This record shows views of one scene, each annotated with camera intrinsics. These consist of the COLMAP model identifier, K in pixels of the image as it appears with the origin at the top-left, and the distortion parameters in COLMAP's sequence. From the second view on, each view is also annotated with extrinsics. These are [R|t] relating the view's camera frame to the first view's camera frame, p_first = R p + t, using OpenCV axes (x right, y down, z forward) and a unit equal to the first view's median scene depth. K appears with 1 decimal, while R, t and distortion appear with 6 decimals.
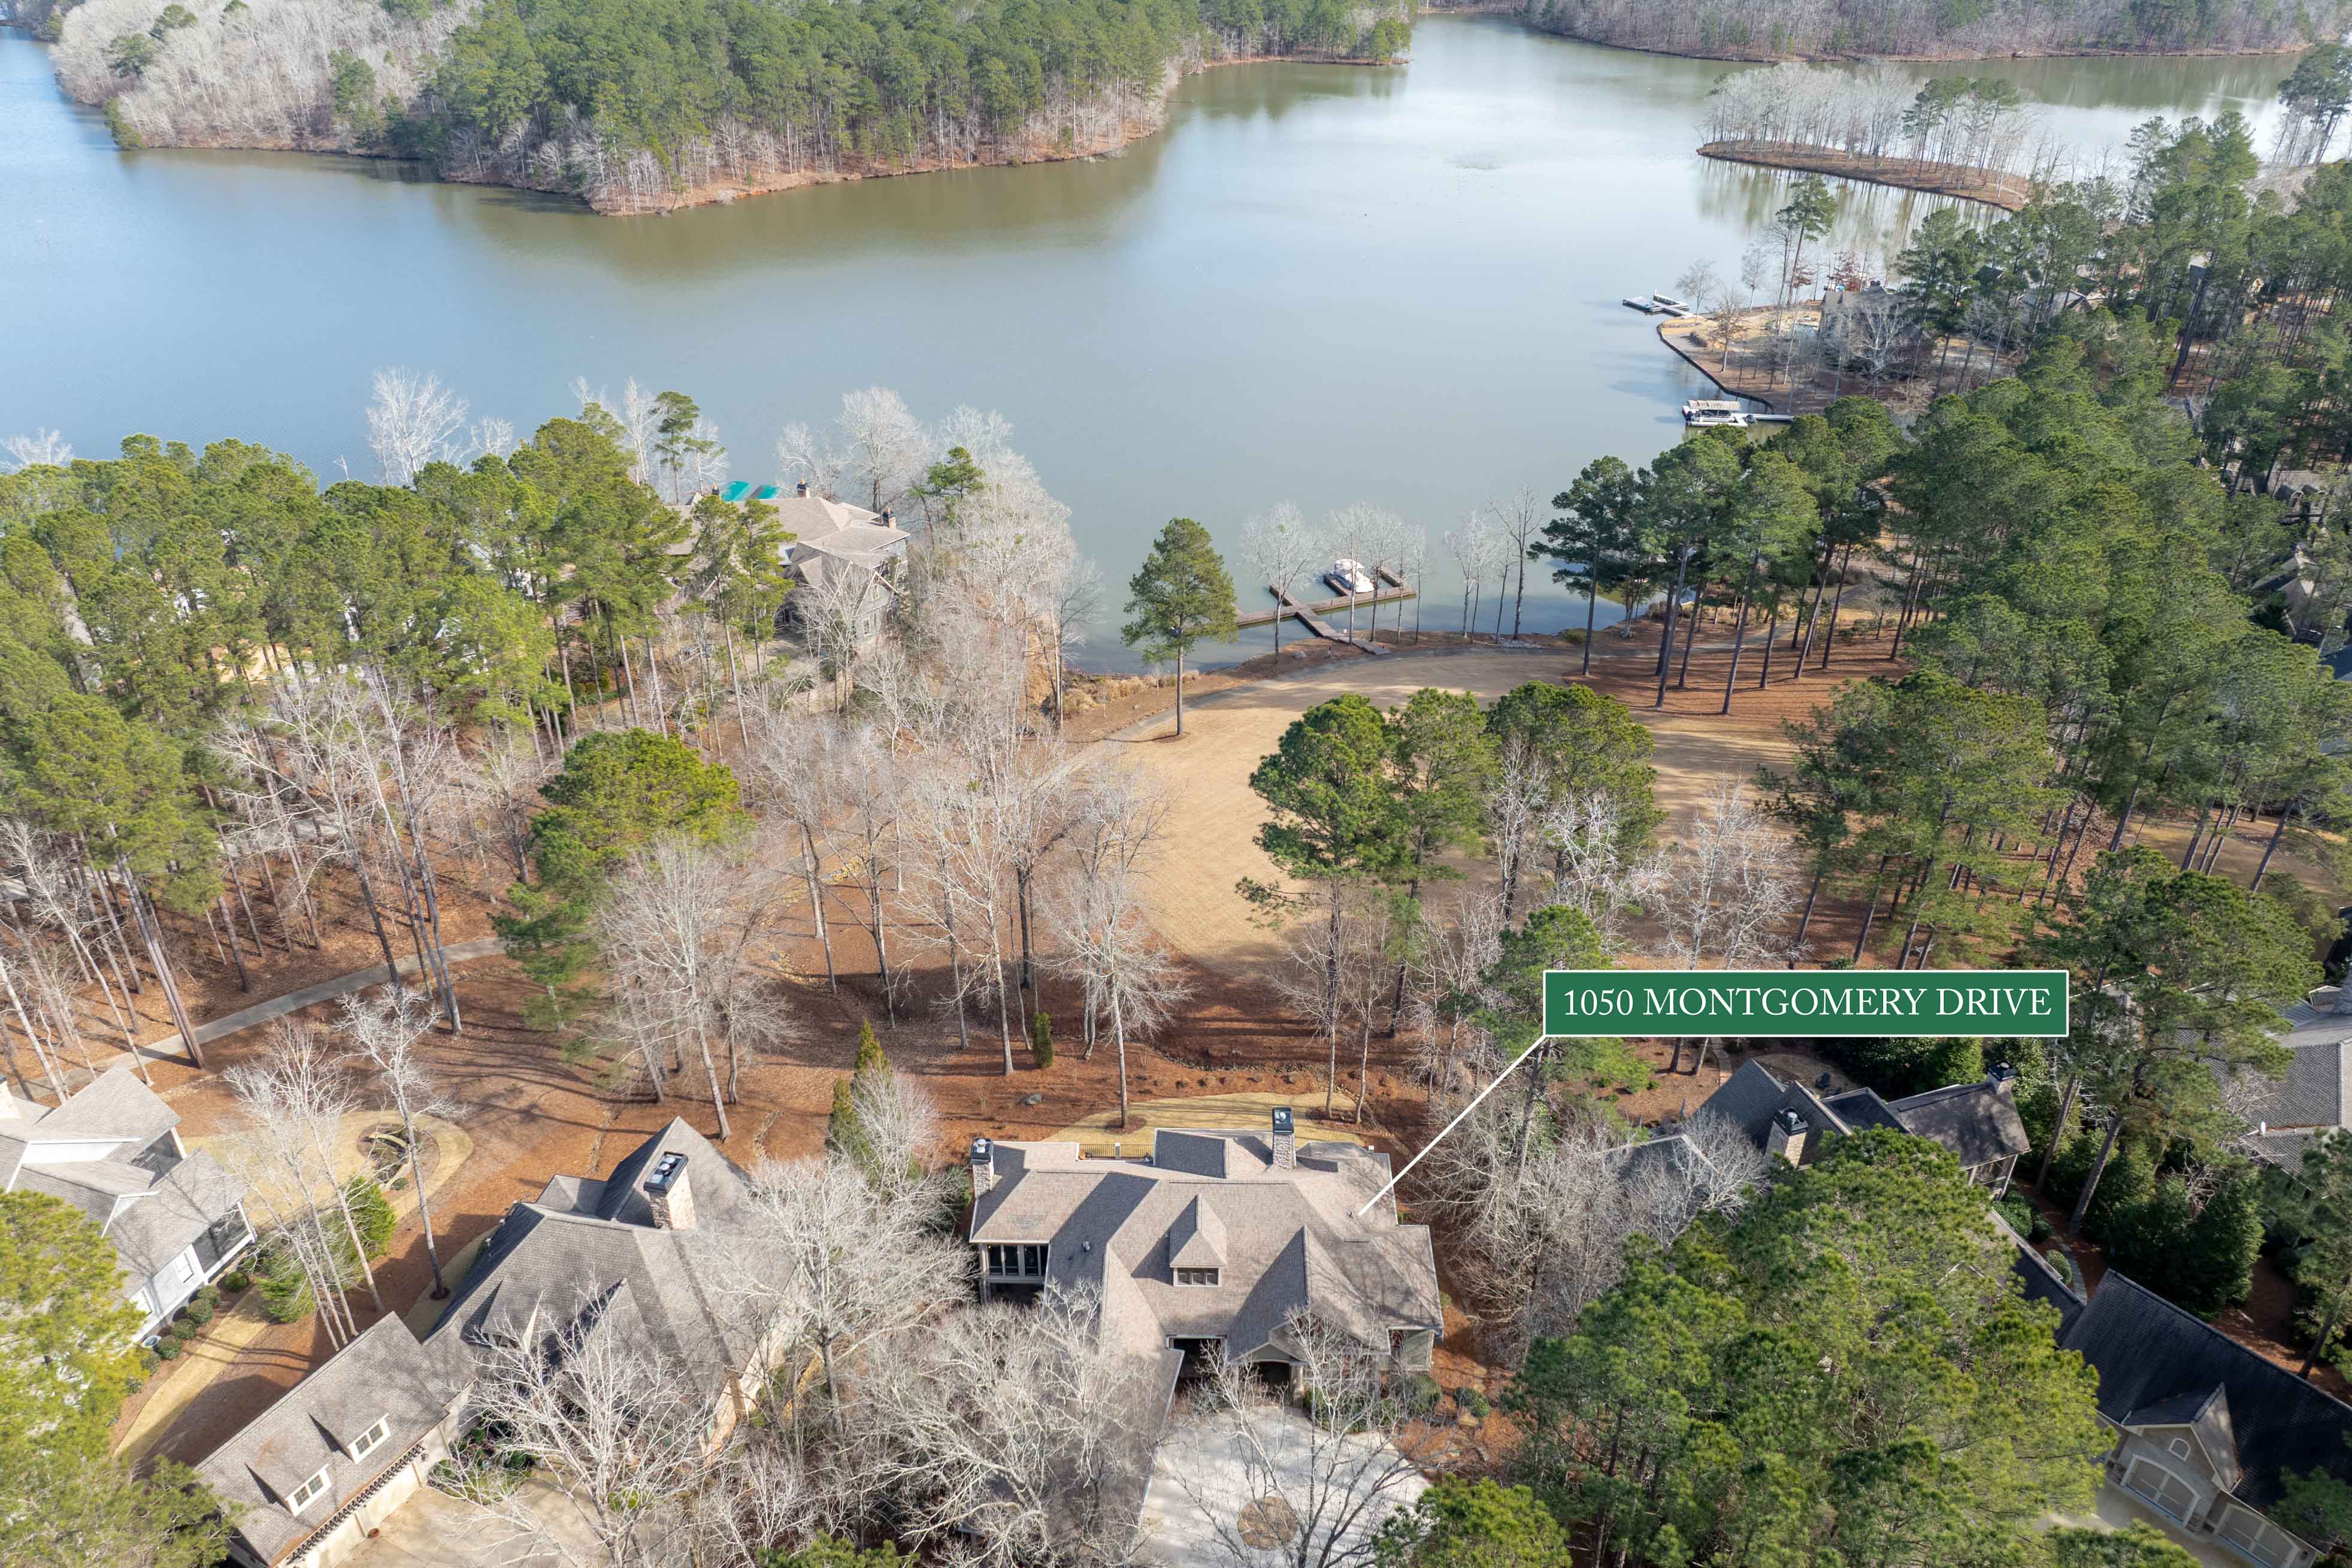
lens RADIAL K [[1687.3, 0, 1182.4], [0, 1687.3, 789.3], [0, 0, 1]] dist [-0.020656, -0.004316]
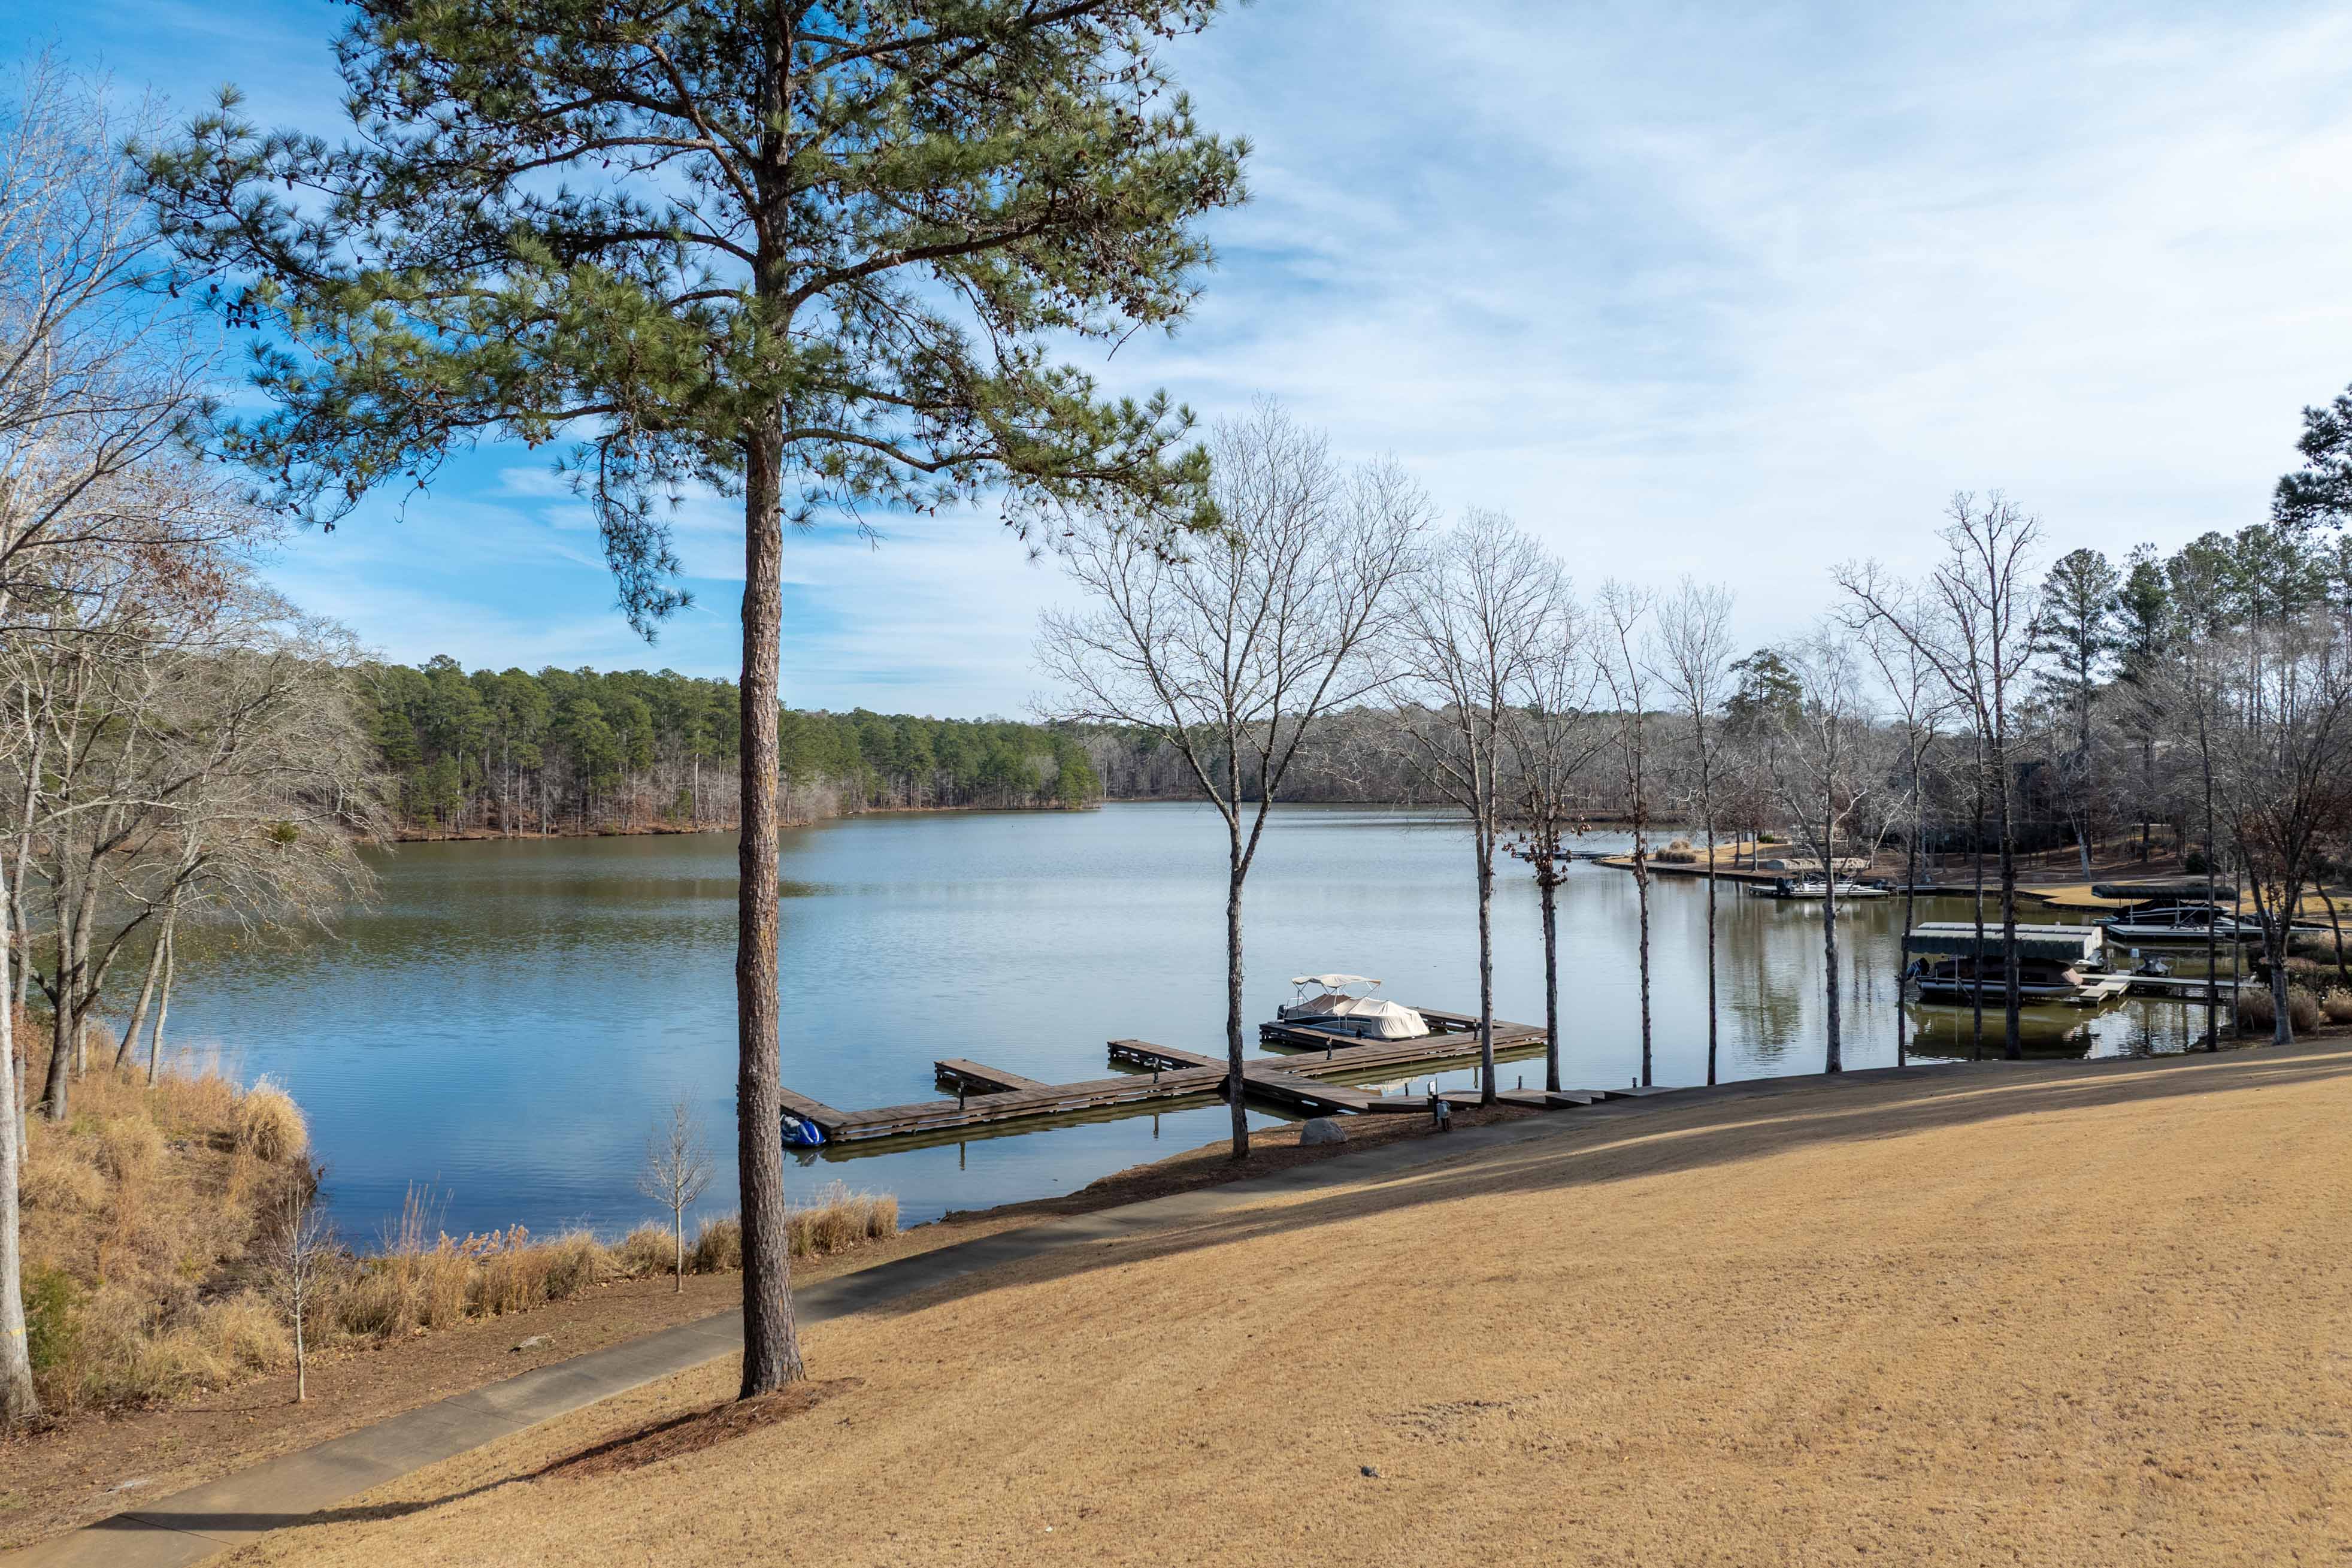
lens RADIAL K [[1687.3, 0, 1182.4], [0, 1687.3, 789.3], [0, 0, 1]] dist [-0.020656, -0.004316]
pose [[0.980396, -0.012928, 0.196615, 0.001830], [0.108766, 0.867555, -0.485303, -0.003172], [-0.164300, 0.497174, 0.851953, 0.333264]]
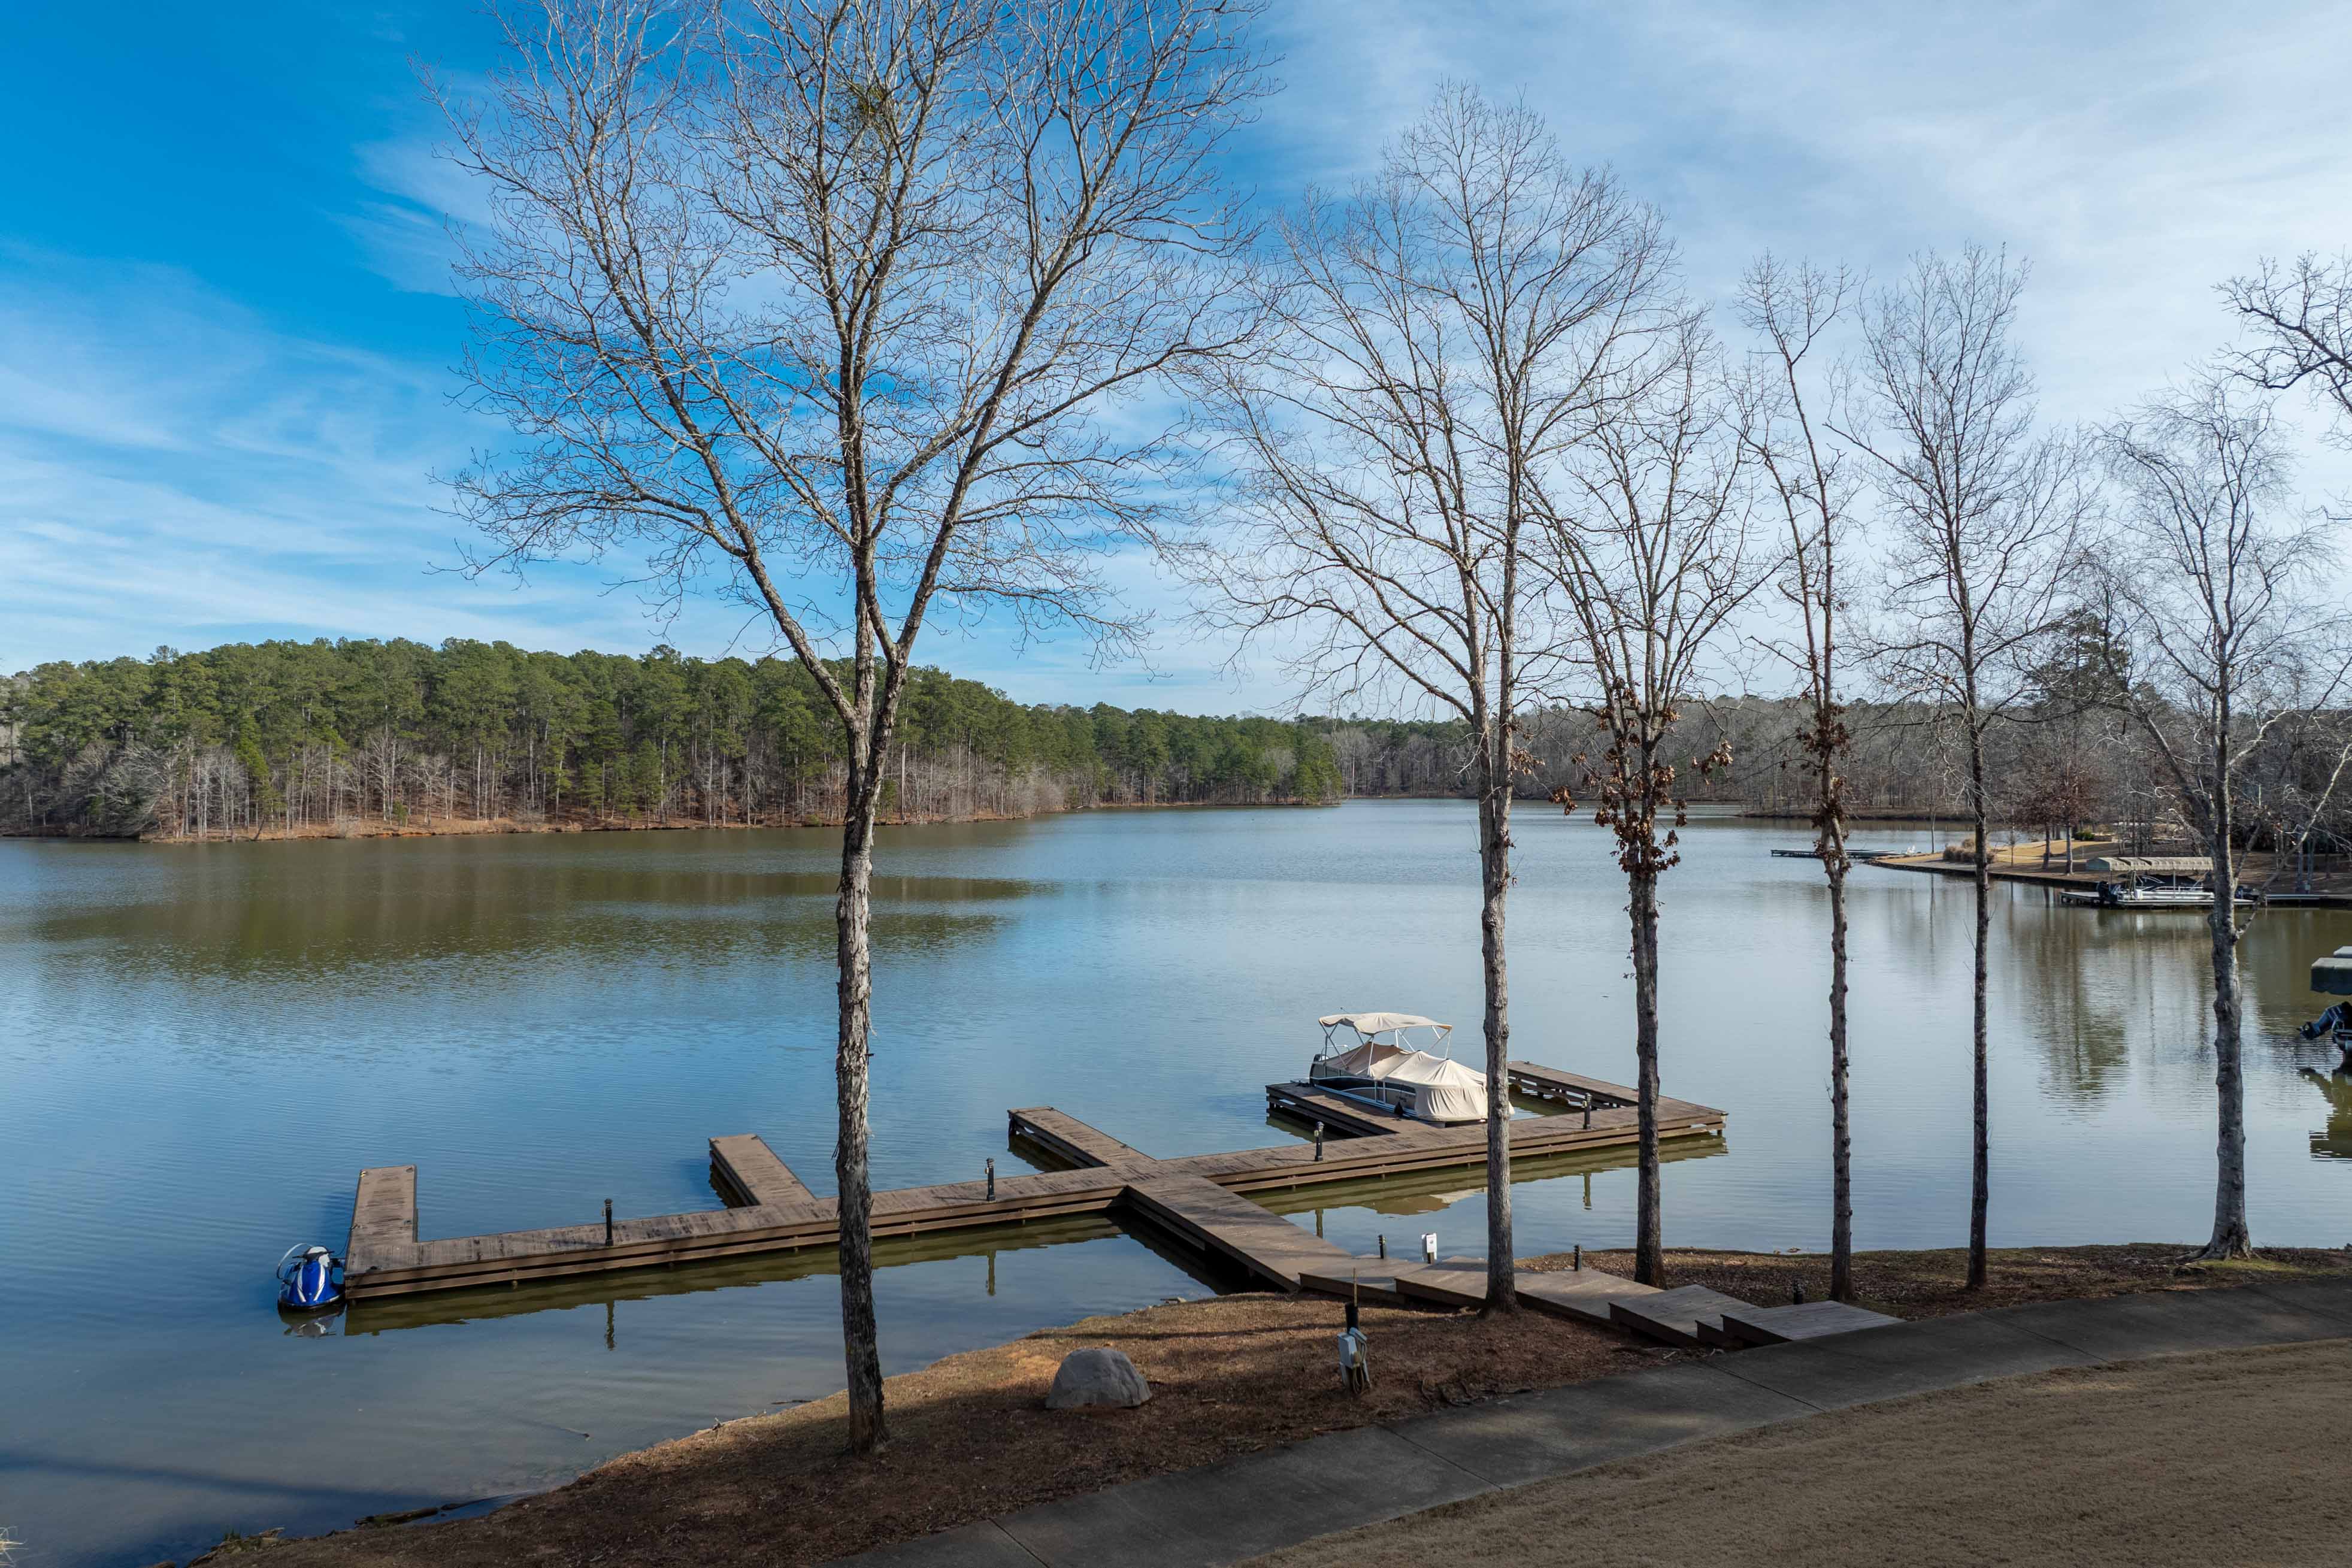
lens RADIAL K [[1687.3, 0, 1182.4], [0, 1687.3, 789.3], [0, 0, 1]] dist [-0.020656, -0.004316]
pose [[0.999182, -0.008952, 0.039443, 0.030711], [0.027365, 0.867732, -0.496278, -0.024465], [-0.029783, 0.496951, 0.867267, 0.378789]]
